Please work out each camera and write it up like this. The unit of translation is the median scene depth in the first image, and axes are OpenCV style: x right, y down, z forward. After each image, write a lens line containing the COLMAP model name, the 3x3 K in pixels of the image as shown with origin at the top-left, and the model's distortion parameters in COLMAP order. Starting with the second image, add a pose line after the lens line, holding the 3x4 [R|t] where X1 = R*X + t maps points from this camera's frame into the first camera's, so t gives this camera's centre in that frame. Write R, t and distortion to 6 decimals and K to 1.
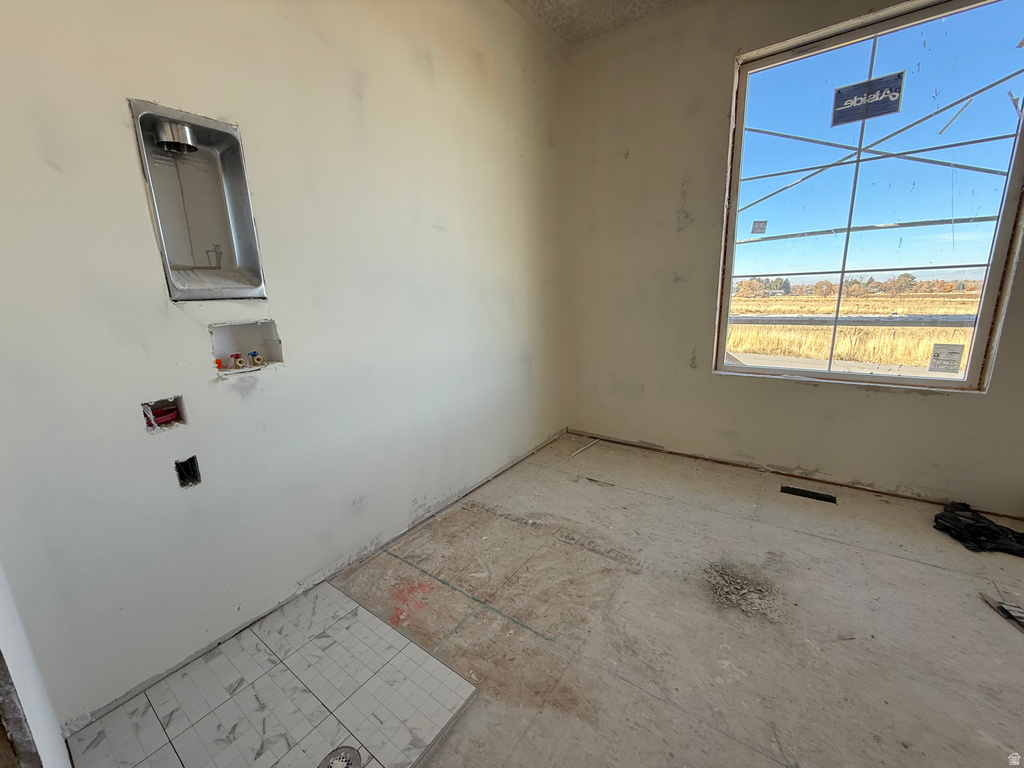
lens RADIAL K [[408.1, 0, 509.1], [0, 408.1, 384.1], [0, 0, 1]] dist [0.000005, 0.000256]
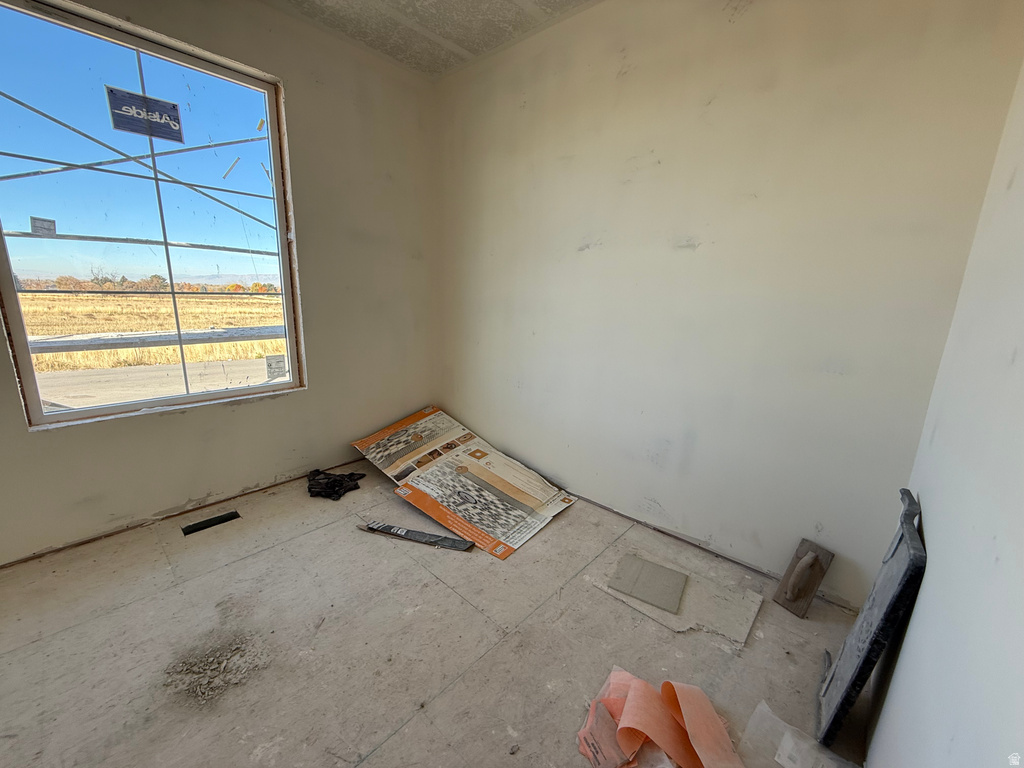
lens RADIAL K [[408.1, 0, 510.3], [0, 408.1, 384.1], [0, 0, 1]] dist [0.000005, 0.000256]
pose [[0.115516, -0.186868, 0.975570, -0.078839], [0.185640, 0.968901, 0.163609, -0.085611], [-0.975804, 0.162206, 0.146613, 0.131019]]
